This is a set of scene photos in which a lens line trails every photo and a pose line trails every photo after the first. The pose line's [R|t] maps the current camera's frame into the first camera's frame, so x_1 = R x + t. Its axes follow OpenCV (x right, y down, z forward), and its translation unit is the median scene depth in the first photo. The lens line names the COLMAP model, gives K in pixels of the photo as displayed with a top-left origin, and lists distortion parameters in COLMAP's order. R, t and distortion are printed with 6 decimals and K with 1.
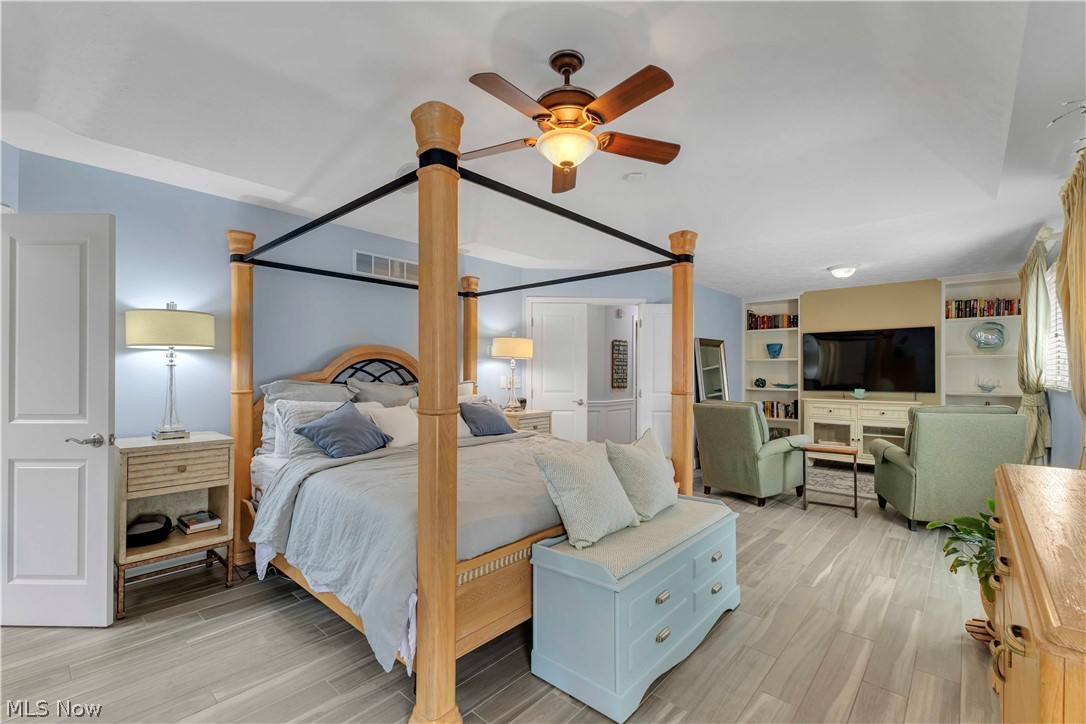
lens RADIAL K [[474.7, 0, 536.8], [0, 474.7, 369.5], [0, 0, 1]] dist [0.007916, 0.000169]
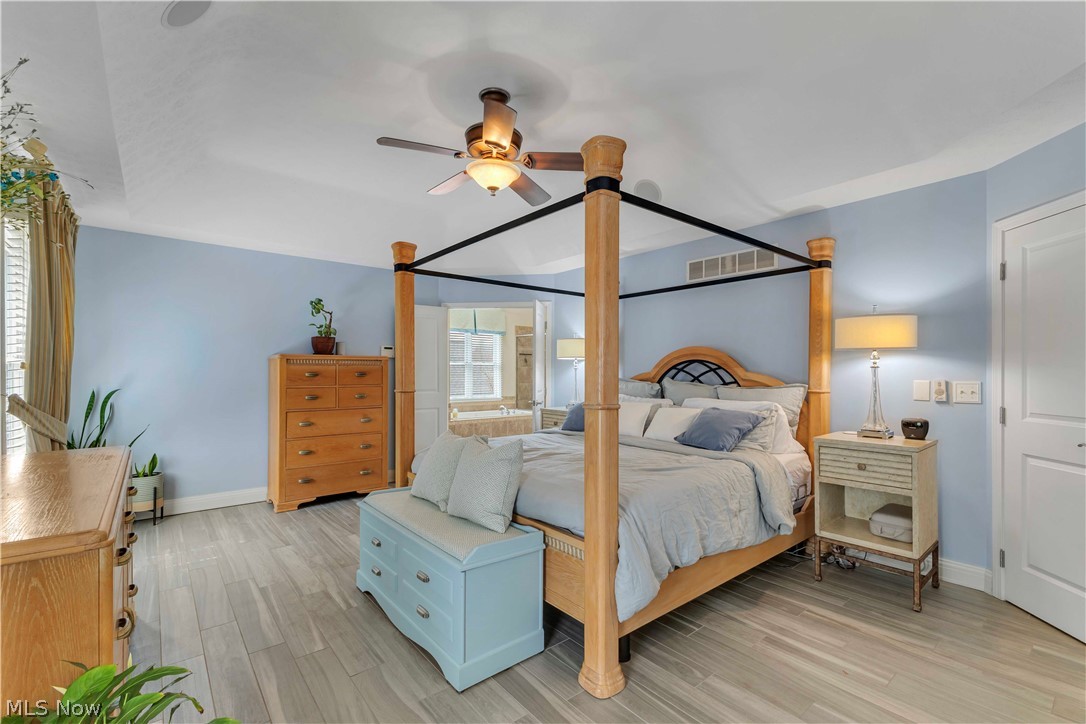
lens RADIAL K [[474.7, 0, 537.3], [0, 474.7, 363.5], [0, 0, 1]] dist [0.007916, 0.000169]
pose [[-0.150830, -0.021740, -0.988321, 1.452638], [-0.000353, 0.999759, -0.021938, 0.017309], [0.988560, -0.002960, -0.150802, 1.580434]]
